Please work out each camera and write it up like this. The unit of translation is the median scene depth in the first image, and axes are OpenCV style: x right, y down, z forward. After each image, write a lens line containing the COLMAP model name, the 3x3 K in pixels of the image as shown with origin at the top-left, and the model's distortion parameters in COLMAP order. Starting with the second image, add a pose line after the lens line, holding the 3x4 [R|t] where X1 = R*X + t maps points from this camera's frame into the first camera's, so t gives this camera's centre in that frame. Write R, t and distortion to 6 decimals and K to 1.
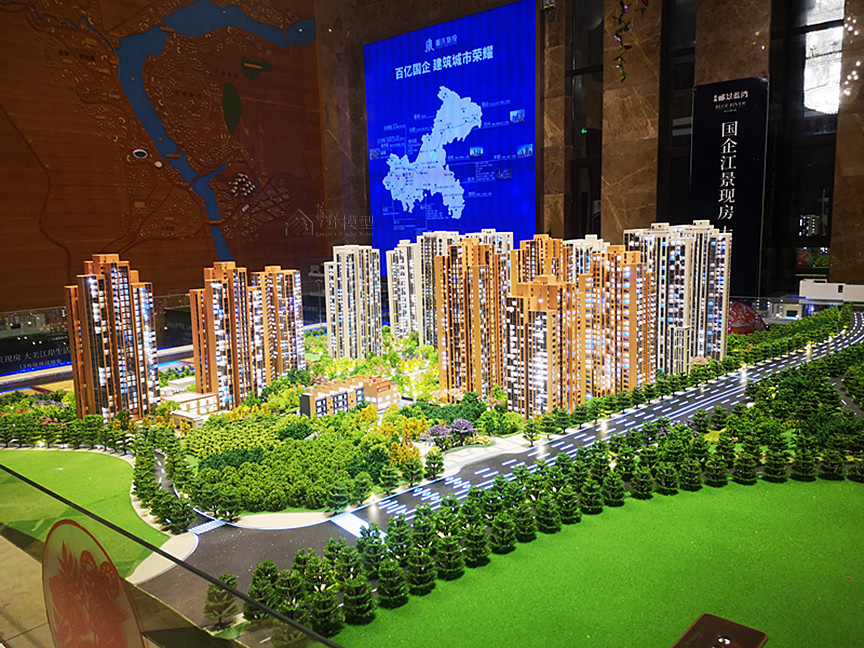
lens RADIAL K [[667.7, 0, 430.4], [0, 667.7, 322.8], [0, 0, 1]] dist [0.092456, -0.113663]
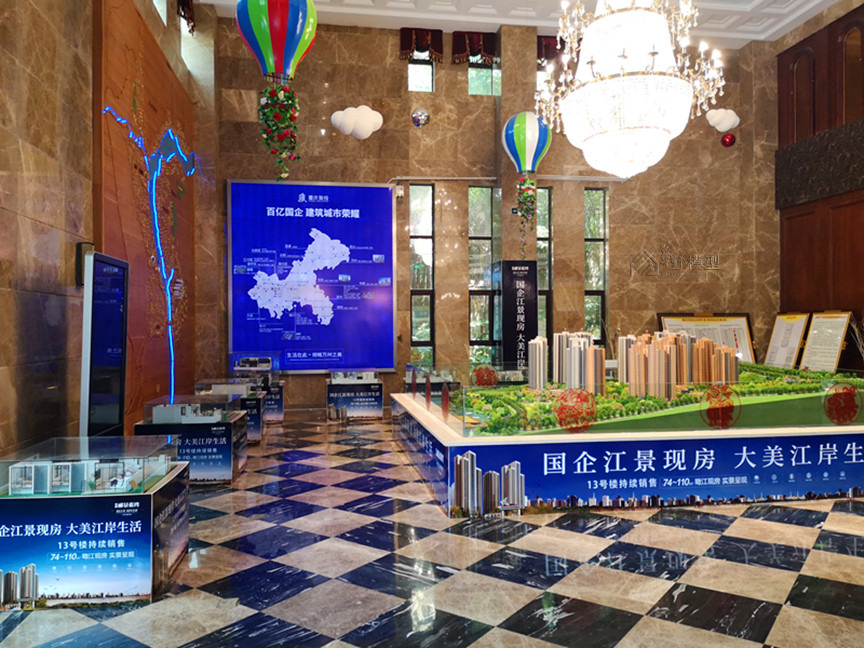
lens RADIAL K [[667.7, 0, 428.1], [0, 667.7, 322.6], [0, 0, 1]] dist [0.092456, -0.113663]
pose [[0.658243, 0.031137, 0.752162, -0.997294], [0.092612, 0.988205, -0.121956, 0.026324], [-0.747087, 0.149936, 0.647595, -0.020611]]
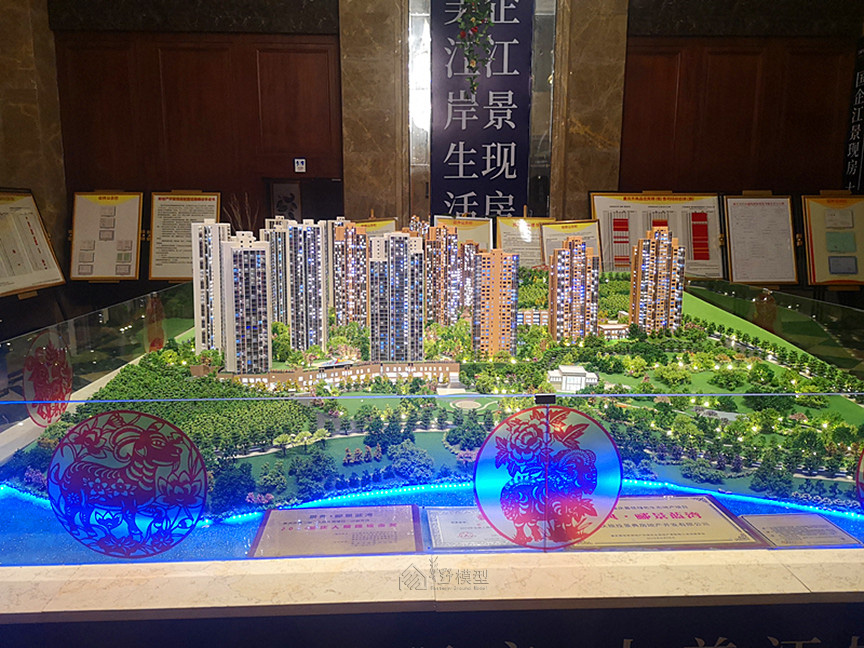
lens RADIAL K [[667.7, 0, 428.6], [0, 667.7, 322.1], [0, 0, 1]] dist [0.092456, -0.113663]
pose [[-0.664543, -0.090091, 0.741799, -0.412929], [0.125548, 0.965133, 0.229688, -0.098851], [-0.736627, 0.245769, -0.630062, 0.769891]]
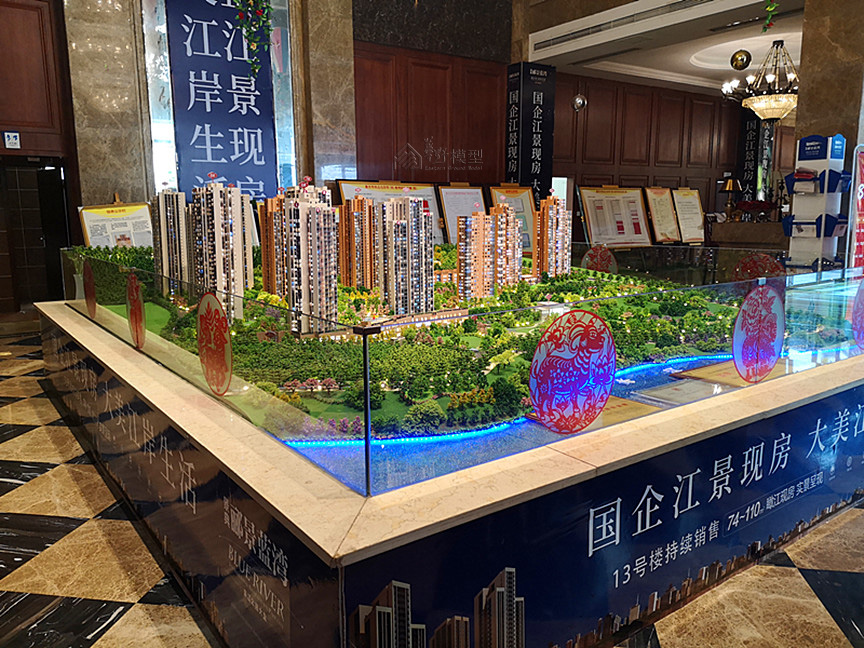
lens RADIAL K [[667.7, 0, 425.5], [0, 667.7, 323.6], [0, 0, 1]] dist [0.092456, -0.113663]
pose [[-0.965601, -0.004925, 0.259983, -0.202237], [0.073403, 0.953997, 0.290693, -0.110443], [-0.249455, 0.299777, -0.920818, 0.972148]]
